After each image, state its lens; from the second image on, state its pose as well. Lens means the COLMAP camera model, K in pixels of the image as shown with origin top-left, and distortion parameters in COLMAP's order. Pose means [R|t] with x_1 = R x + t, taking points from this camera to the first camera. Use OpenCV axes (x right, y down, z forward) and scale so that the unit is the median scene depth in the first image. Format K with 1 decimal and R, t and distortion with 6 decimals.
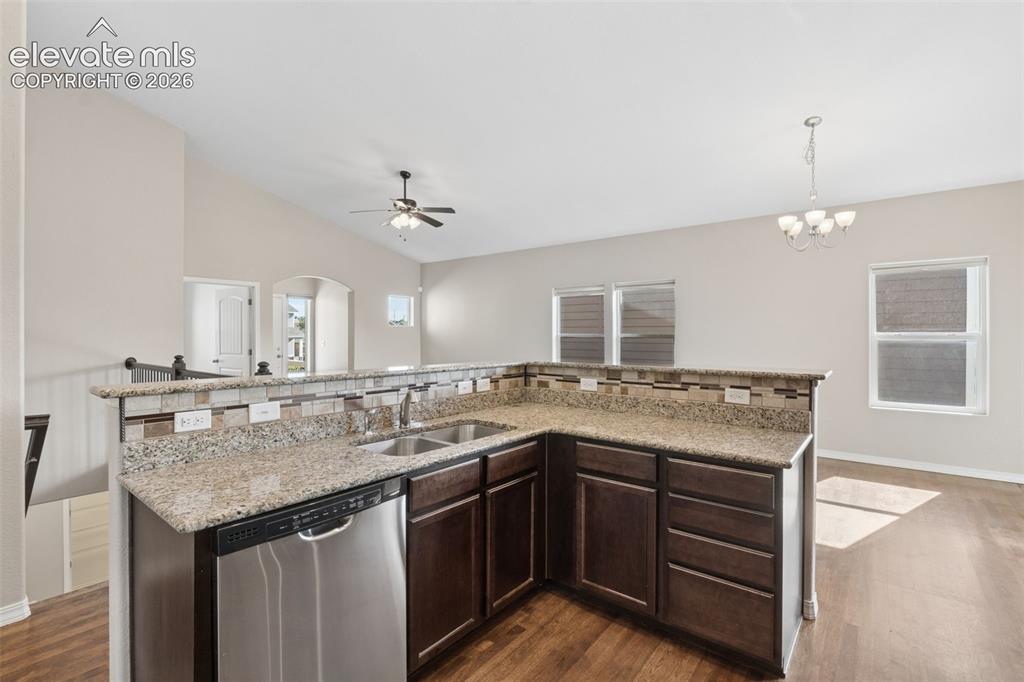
lens RADIAL K [[469.7, 0, 512.9], [0, 469.7, 336.9], [0, 0, 1]] dist [-0.015284, 0.001490]
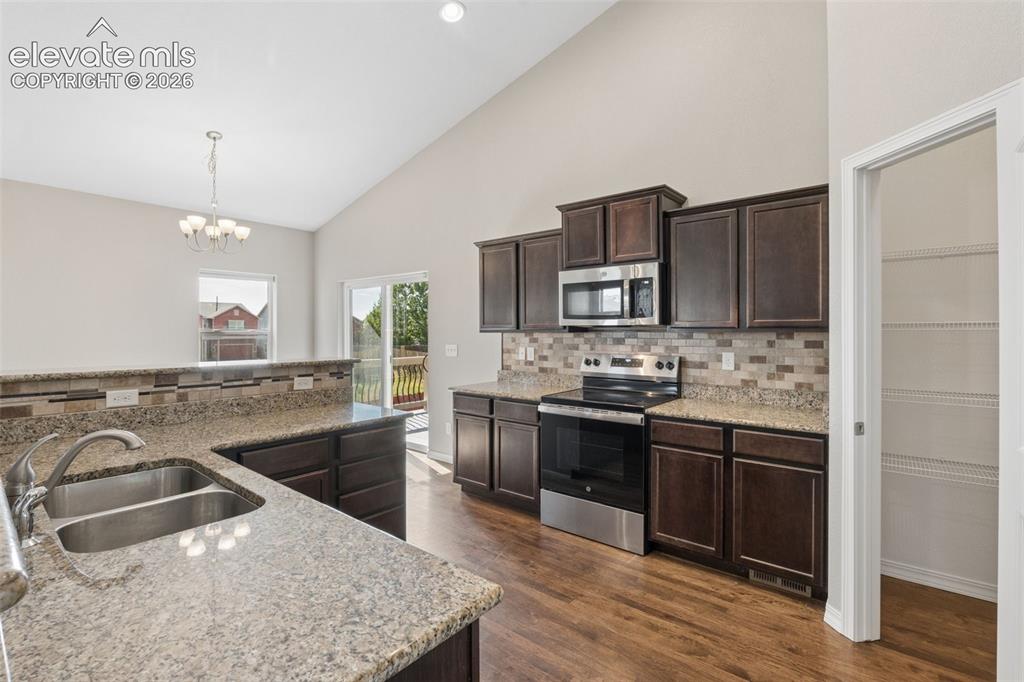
lens RADIAL K [[469.7, 0, 515.7], [0, 469.7, 326.0], [0, 0, 1]] dist [-0.015284, 0.001490]
pose [[-0.008127, 0.012824, 0.999885, -0.691261], [0.002489, 0.999915, -0.012804, -0.000839], [-0.999964, 0.002385, -0.008158, 0.466780]]
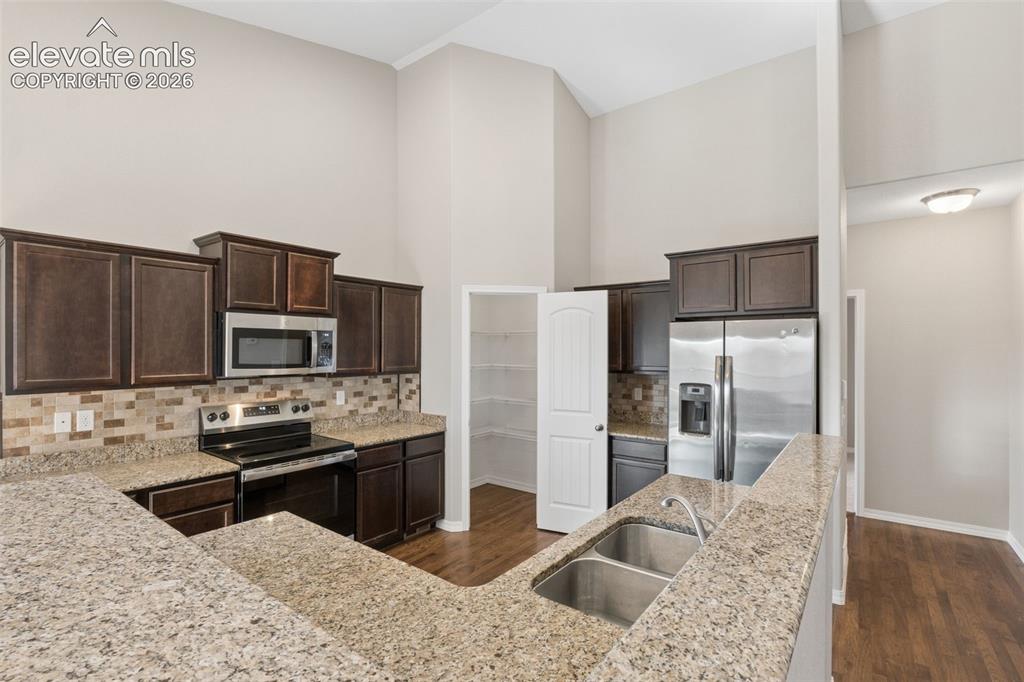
lens RADIAL K [[469.7, 0, 508.5], [0, 469.7, 351.0], [0, 0, 1]] dist [-0.015284, 0.001490]
pose [[-0.999617, -0.001799, -0.027606, 0.053334], [-0.002006, 0.999970, 0.007445, -0.095778], [0.027592, 0.007497, -0.999591, 1.524781]]
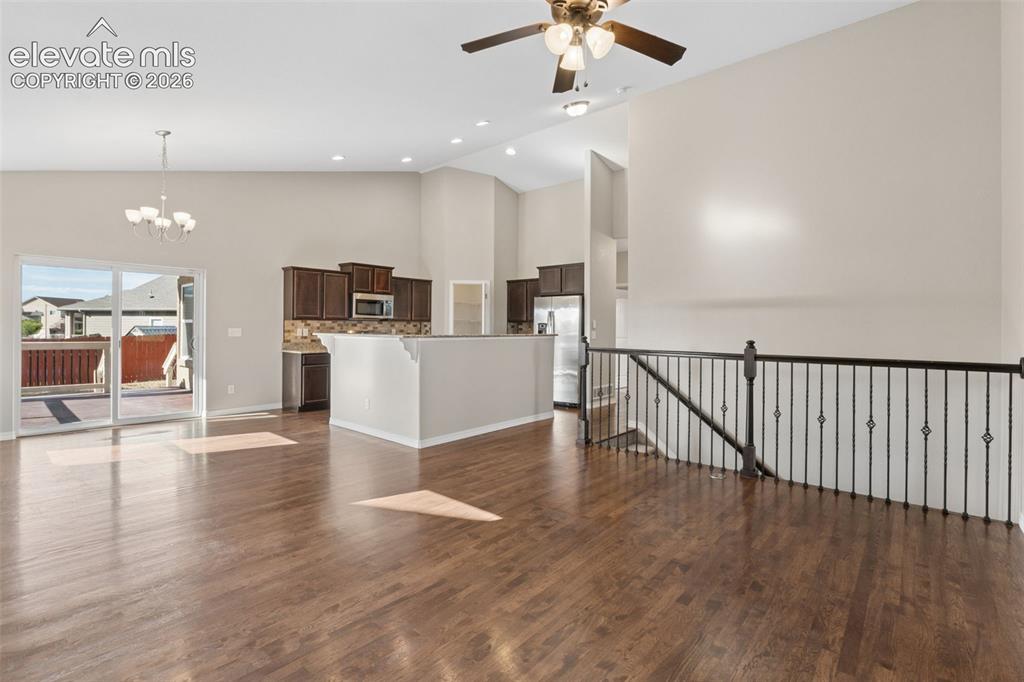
lens RADIAL K [[469.7, 0, 509.1], [0, 469.7, 328.4], [0, 0, 1]] dist [-0.015284, 0.001490]
pose [[-0.999063, -0.008652, 0.042411, -0.434051], [-0.008343, 0.999937, 0.007469, 0.019914], [-0.042473, 0.007108, -0.999072, 3.403738]]
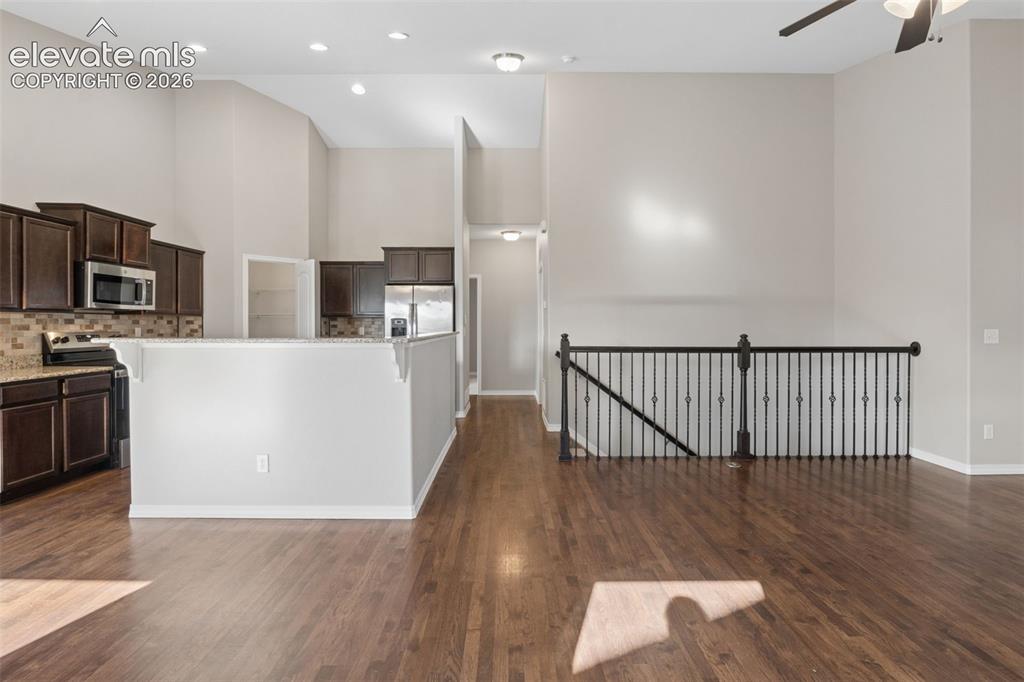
lens RADIAL K [[469.7, 0, 510.0], [0, 469.7, 328.5], [0, 0, 1]] dist [-0.015284, 0.001490]
pose [[-0.778640, 0.004490, -0.627455, 0.606368], [-0.004450, 0.999910, 0.012678, 0.026310], [0.627456, 0.012664, -0.778549, 2.554487]]
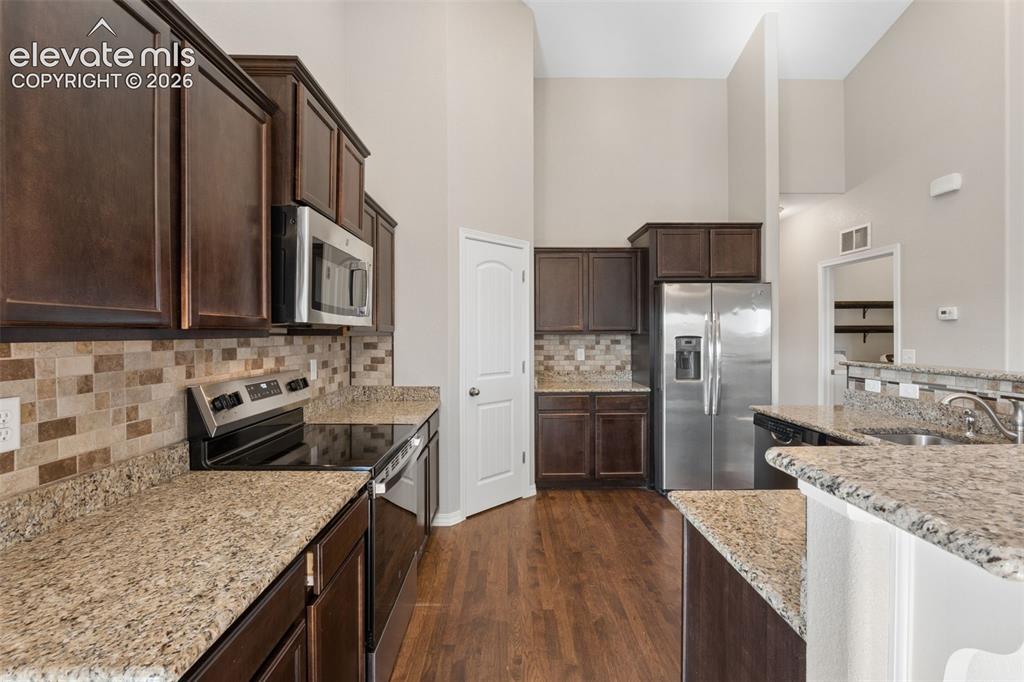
lens RADIAL K [[469.7, 0, 519.9], [0, 469.7, 339.3], [0, 0, 1]] dist [-0.015284, 0.001490]
pose [[-0.762797, 0.009833, -0.646563, 0.936749], [0.000970, 0.999901, 0.014062, -0.005465], [0.646638, 0.010099, -0.762731, 1.025801]]
